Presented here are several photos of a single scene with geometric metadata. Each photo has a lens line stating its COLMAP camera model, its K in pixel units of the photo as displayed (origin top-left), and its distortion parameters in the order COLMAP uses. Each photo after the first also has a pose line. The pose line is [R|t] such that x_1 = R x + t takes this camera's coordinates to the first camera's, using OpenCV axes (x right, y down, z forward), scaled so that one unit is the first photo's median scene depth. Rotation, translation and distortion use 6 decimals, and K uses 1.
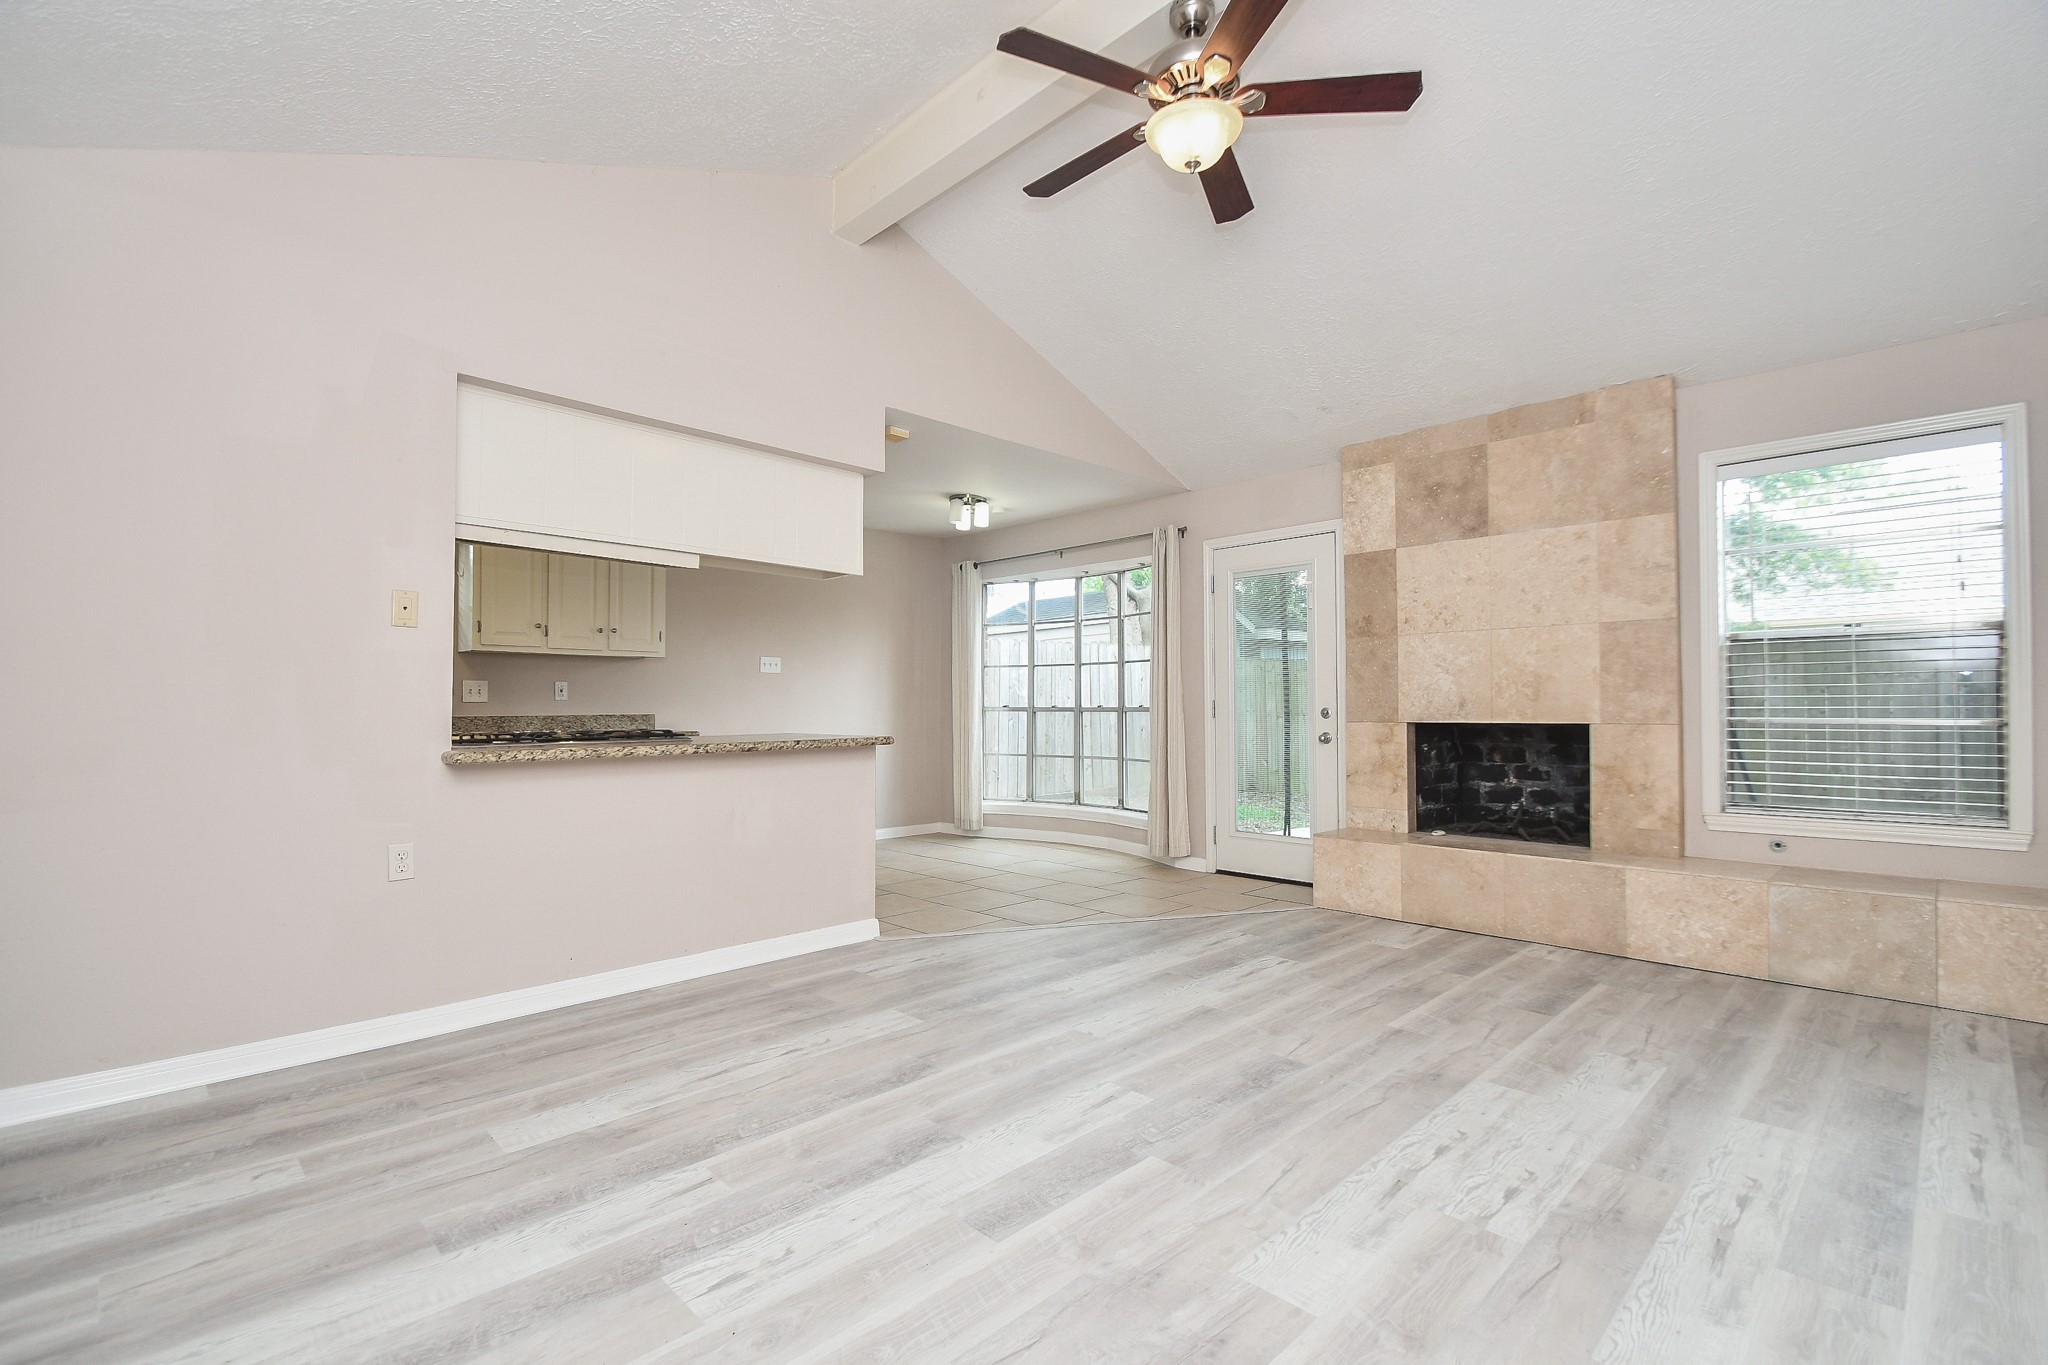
lens RADIAL K [[916.7, 0, 1020.7], [0, 916.7, 686.3], [0, 0, 1]] dist [0.011875, -0.014614]
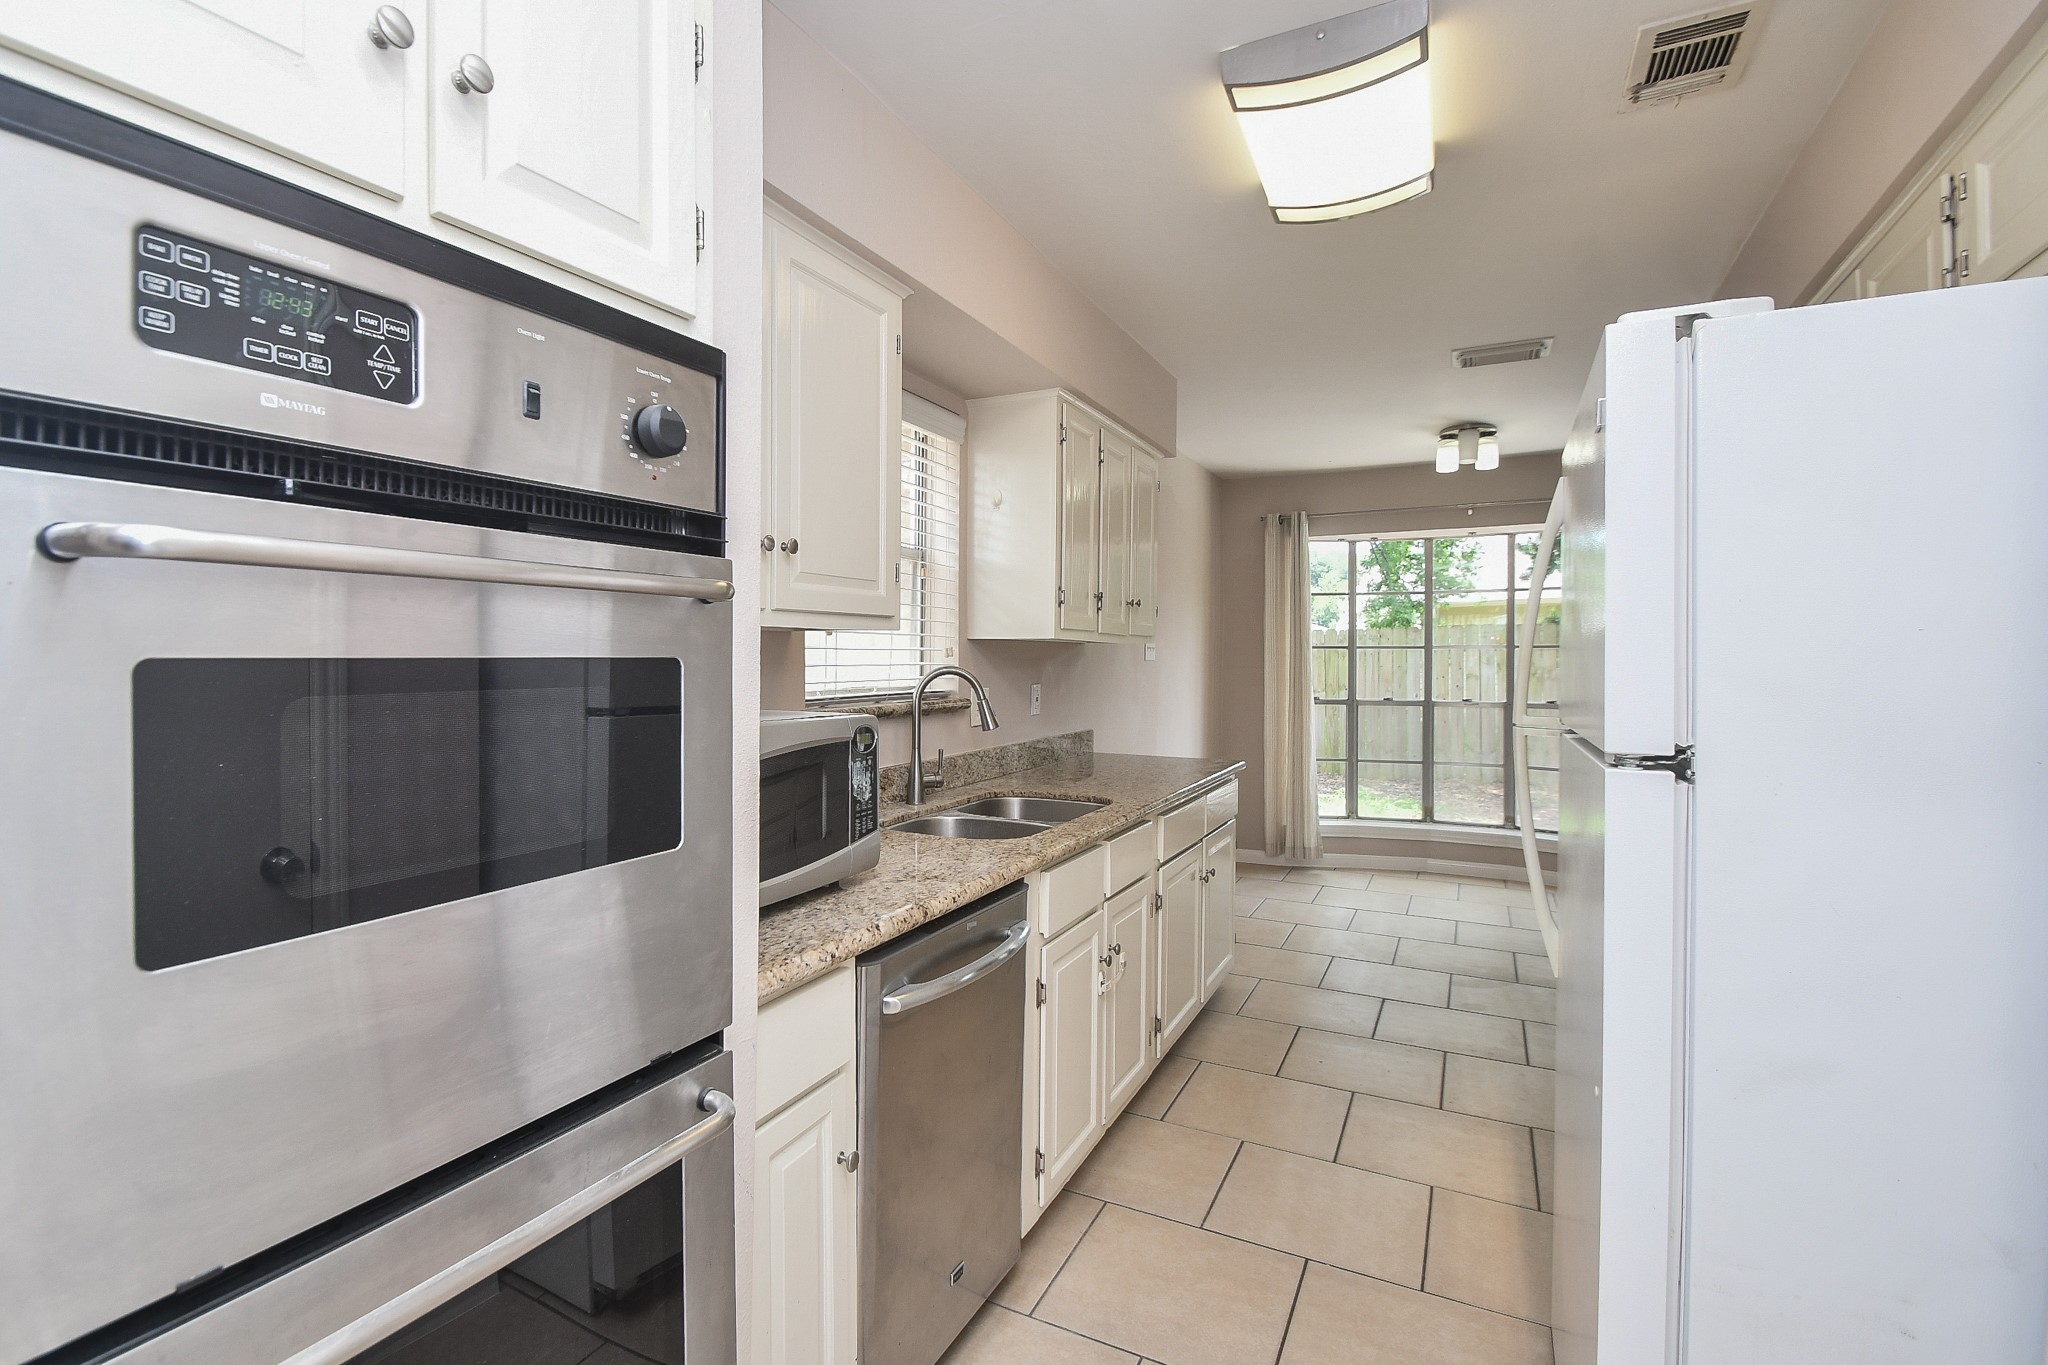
lens RADIAL K [[932.2, 0, 943.1], [0, 932.2, 663.0], [0, 0, 1]] dist [0.000368, 0.000005]
pose [[0.961999, 0.003649, 0.273030, -1.142599], [-0.011497, 0.999565, 0.027152, -0.055204], [-0.272812, -0.029260, 0.961622, 0.669150]]
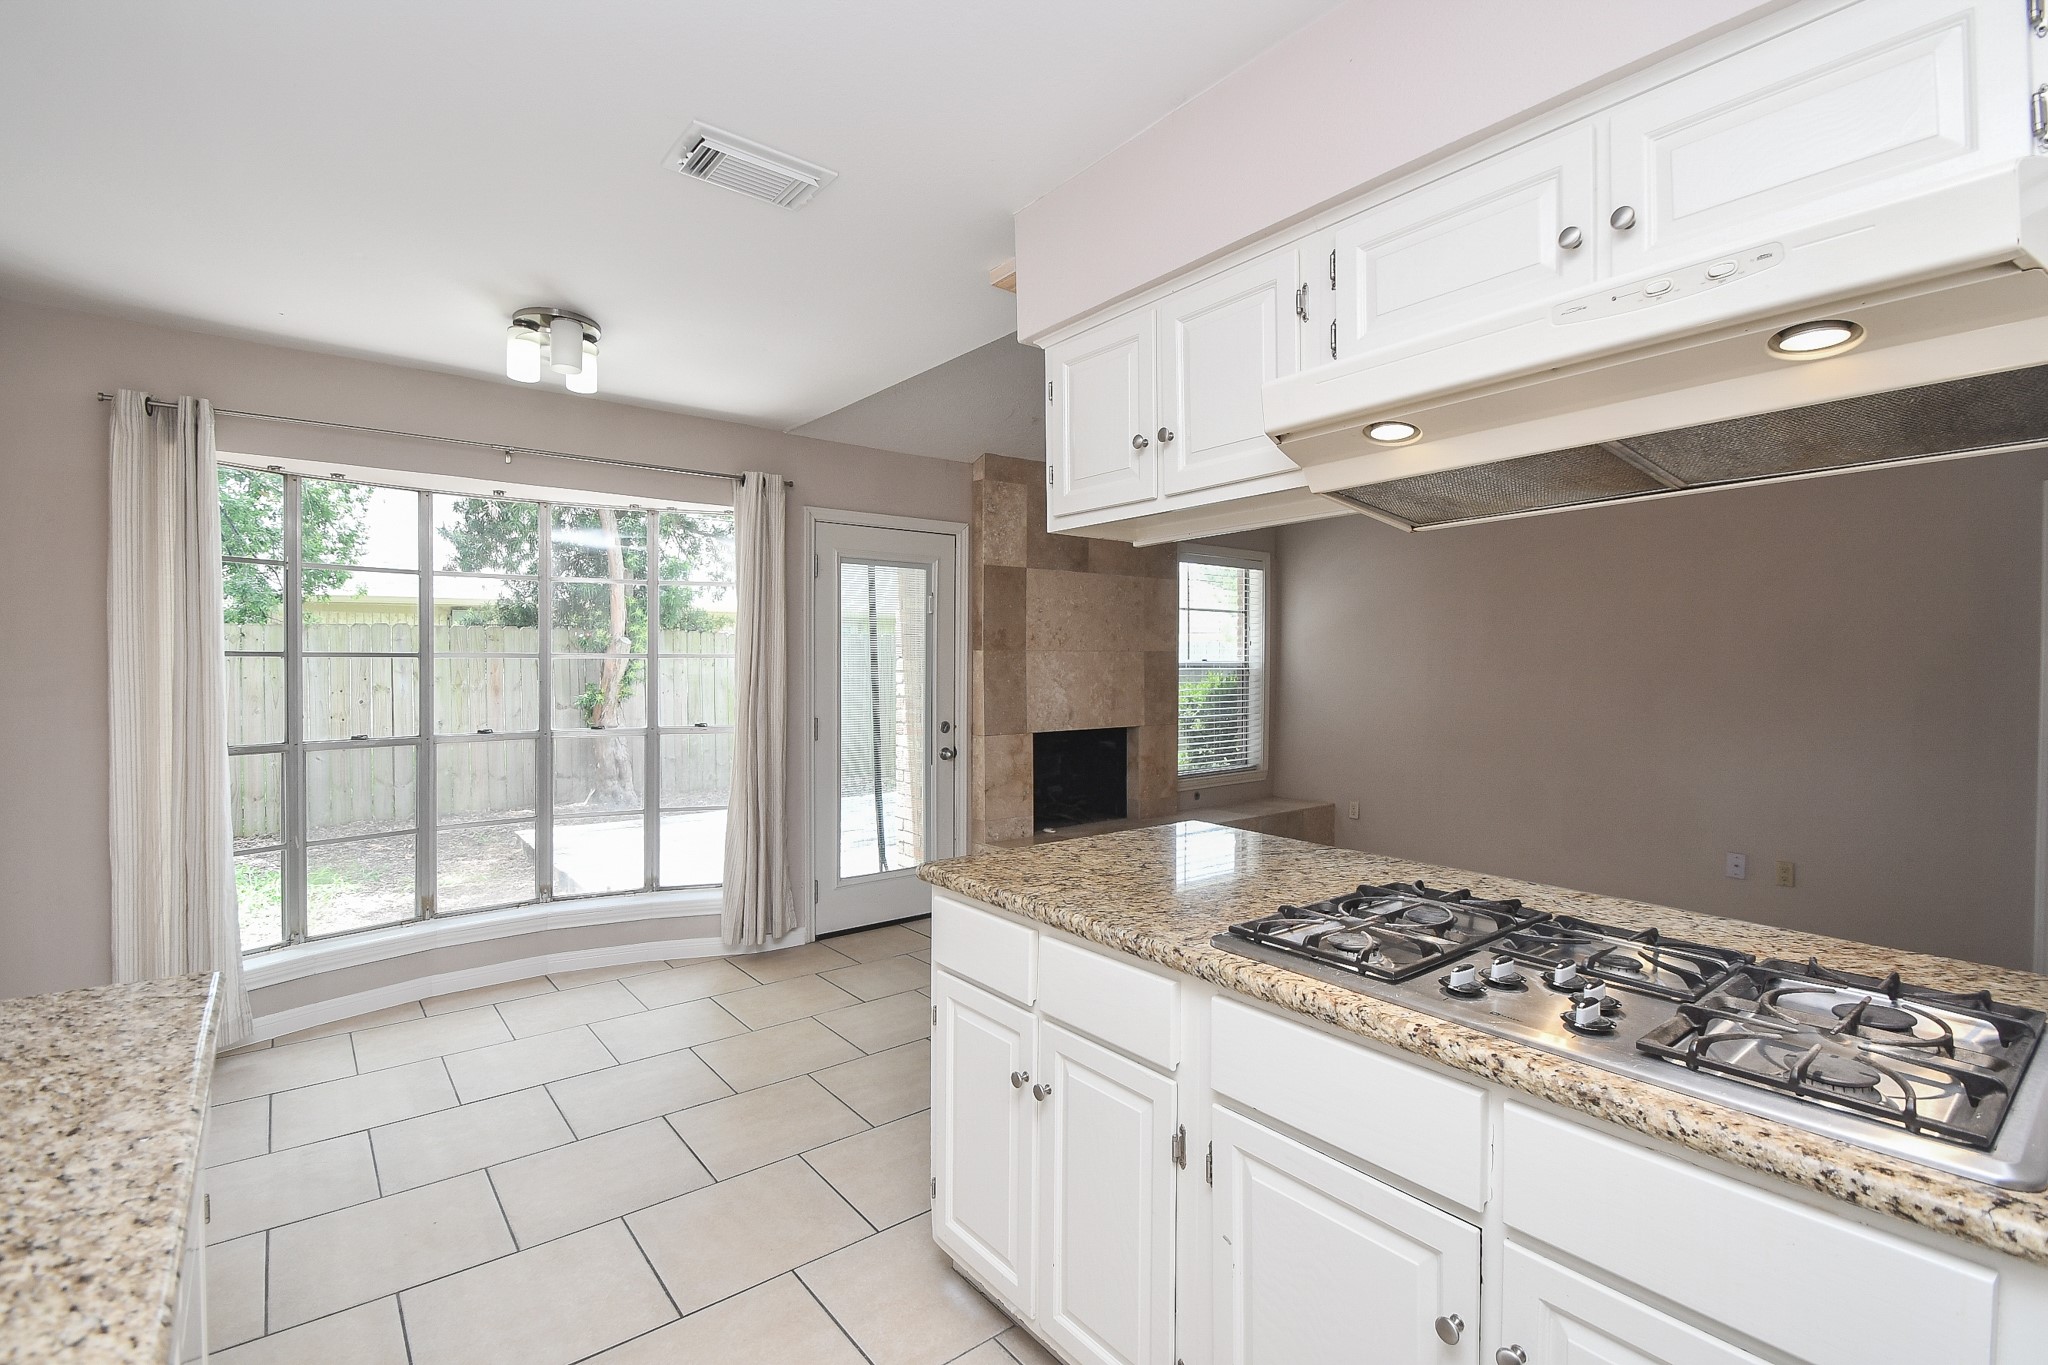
lens RADIAL K [[931.4, 0, 1033.5], [0, 931.4, 667.4], [0, 0, 1]] dist [0.022142, -0.015595]
pose [[0.103036, -0.001304, 0.994677, -0.888039], [-0.024754, 0.999686, 0.003875, -0.055375], [-0.994370, -0.025022, 0.102971, 1.198062]]
